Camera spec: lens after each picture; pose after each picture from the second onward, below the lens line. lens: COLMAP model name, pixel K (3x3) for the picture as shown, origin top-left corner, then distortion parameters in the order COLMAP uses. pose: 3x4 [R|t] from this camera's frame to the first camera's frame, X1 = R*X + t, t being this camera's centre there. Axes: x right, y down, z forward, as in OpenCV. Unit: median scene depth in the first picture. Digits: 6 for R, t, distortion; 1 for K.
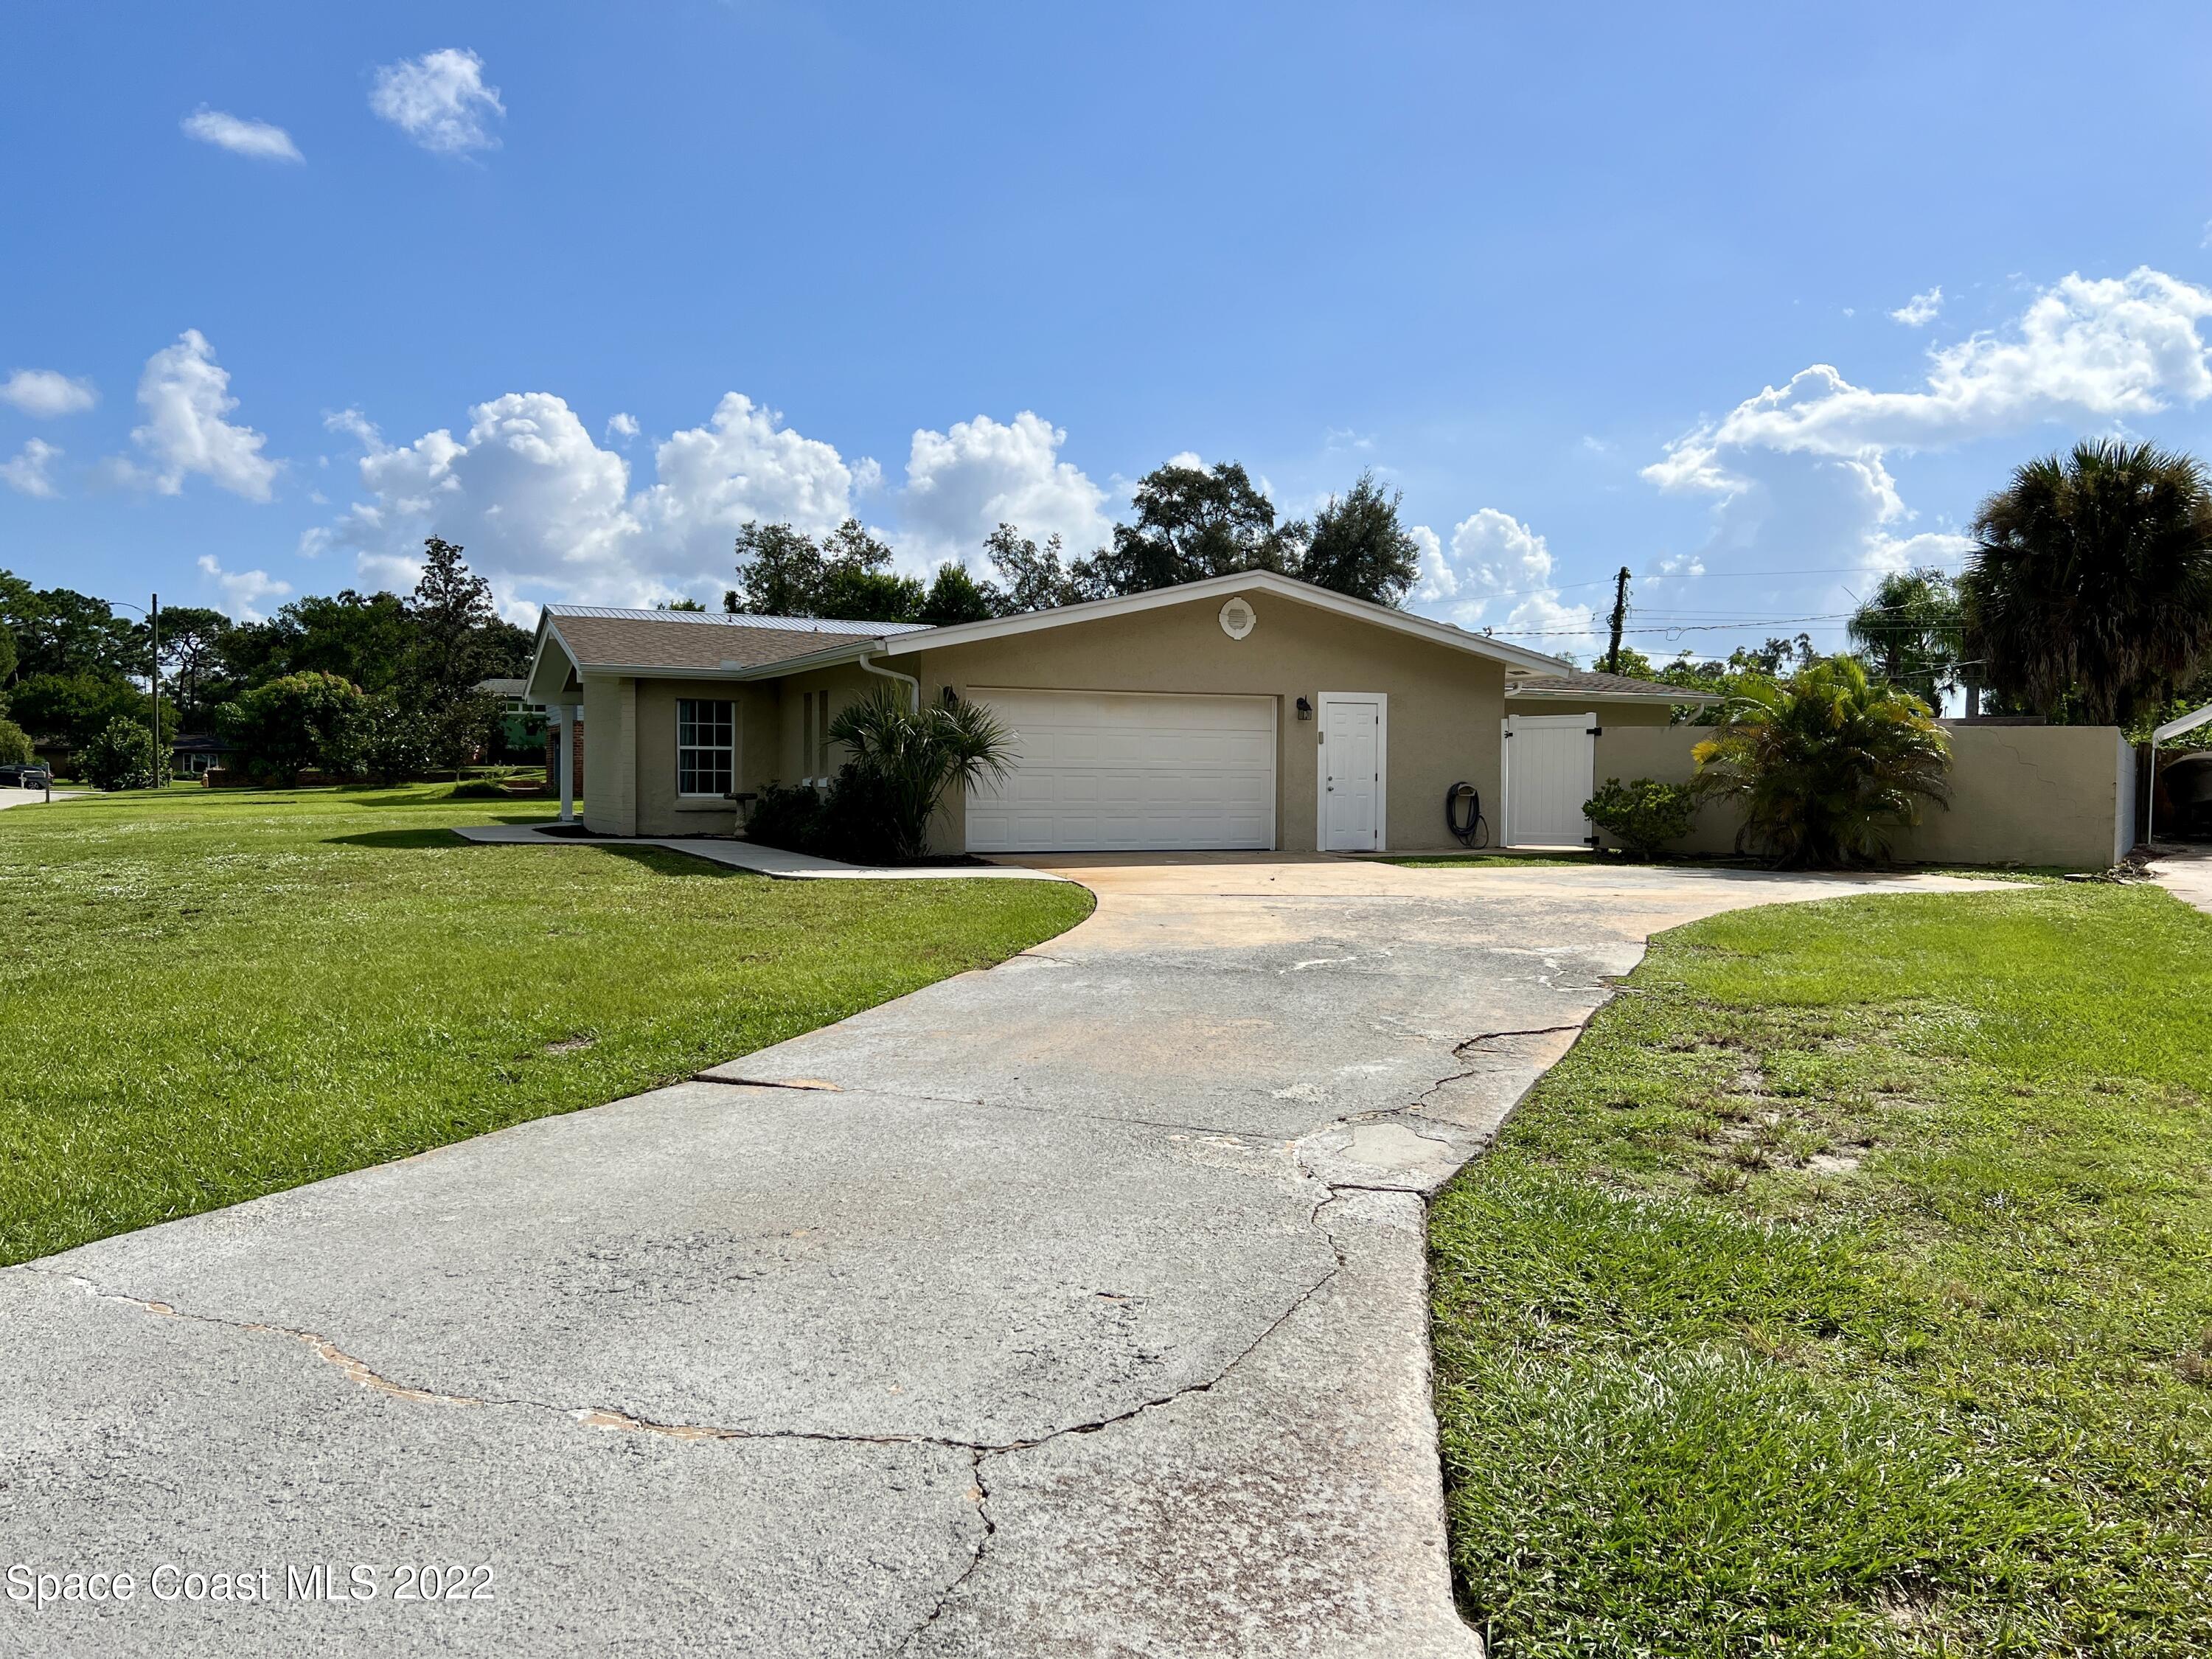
lens RADIAL K [[1675.5, 0, 1095.5], [0, 1675.5, 838.5], [0, 0, 1]] dist [0.044943, -0.055890]
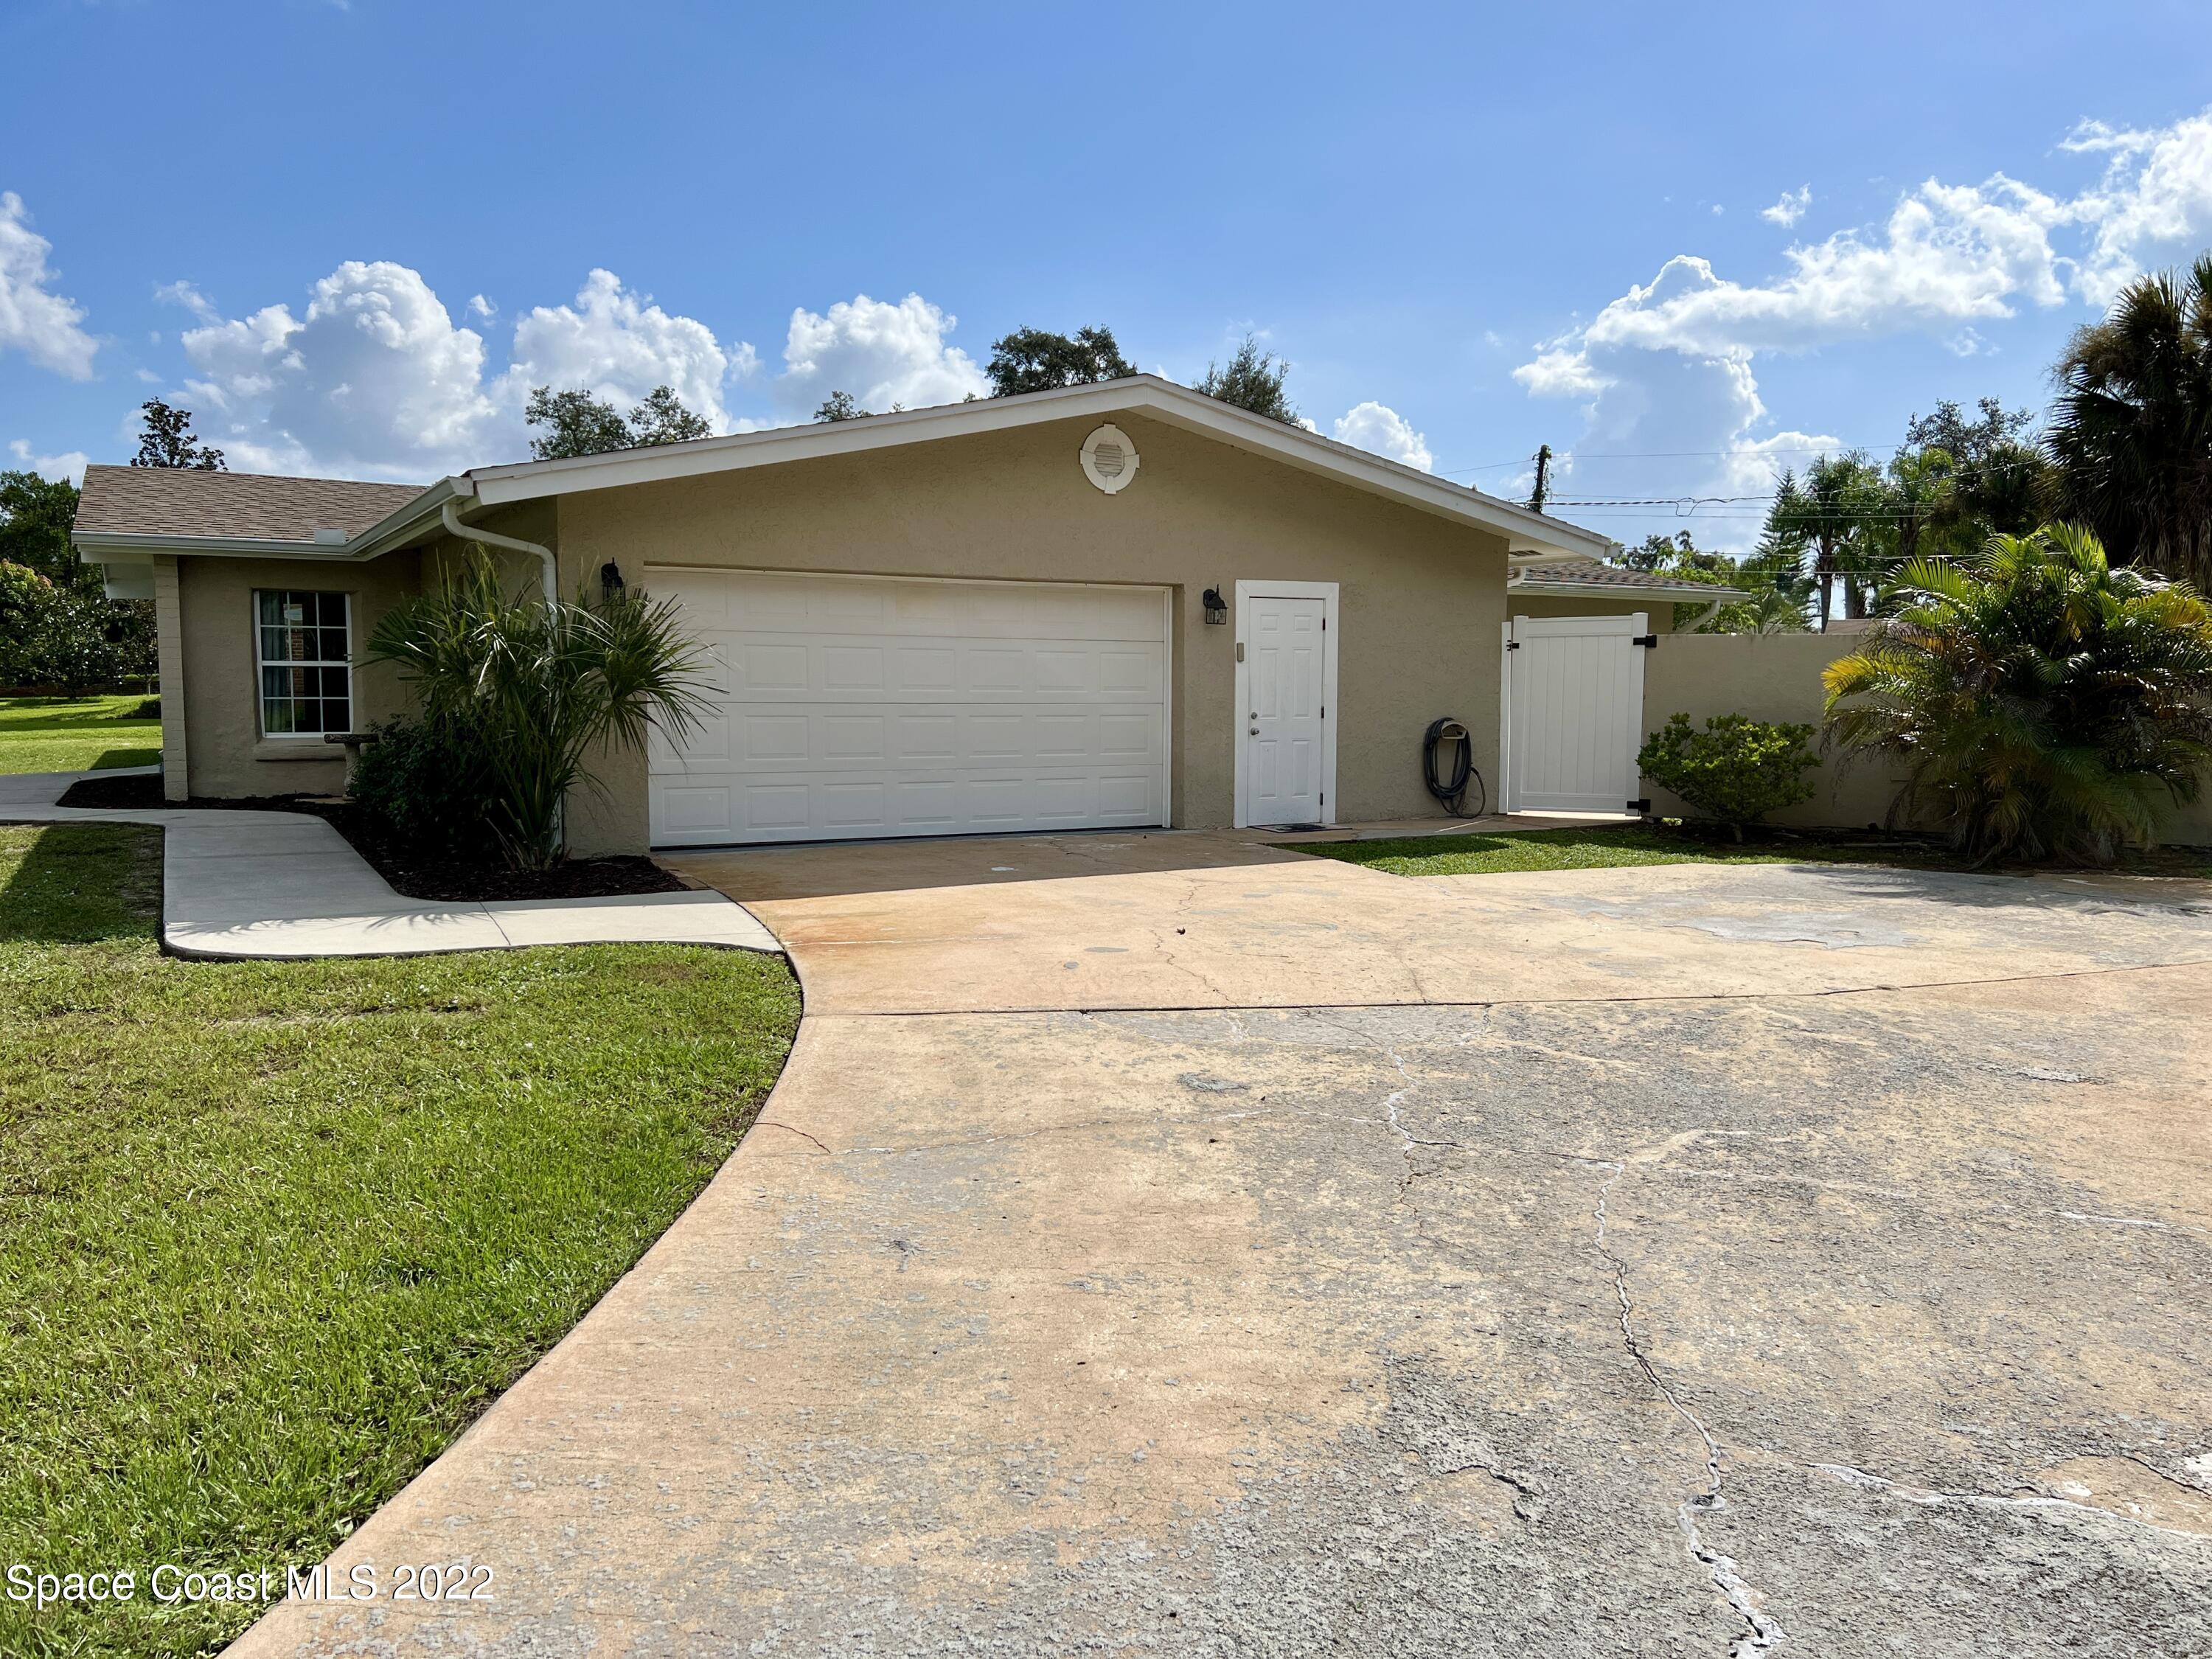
lens RADIAL K [[1675.5, 0, 1107.3], [0, 1675.5, 827.0], [0, 0, 1]] dist [0.044943, -0.055890]
pose [[0.996430, -0.009423, 0.083893, 0.010532], [0.005004, 0.998596, 0.052726, -0.009621], [-0.084272, -0.052118, 0.995079, 0.128175]]
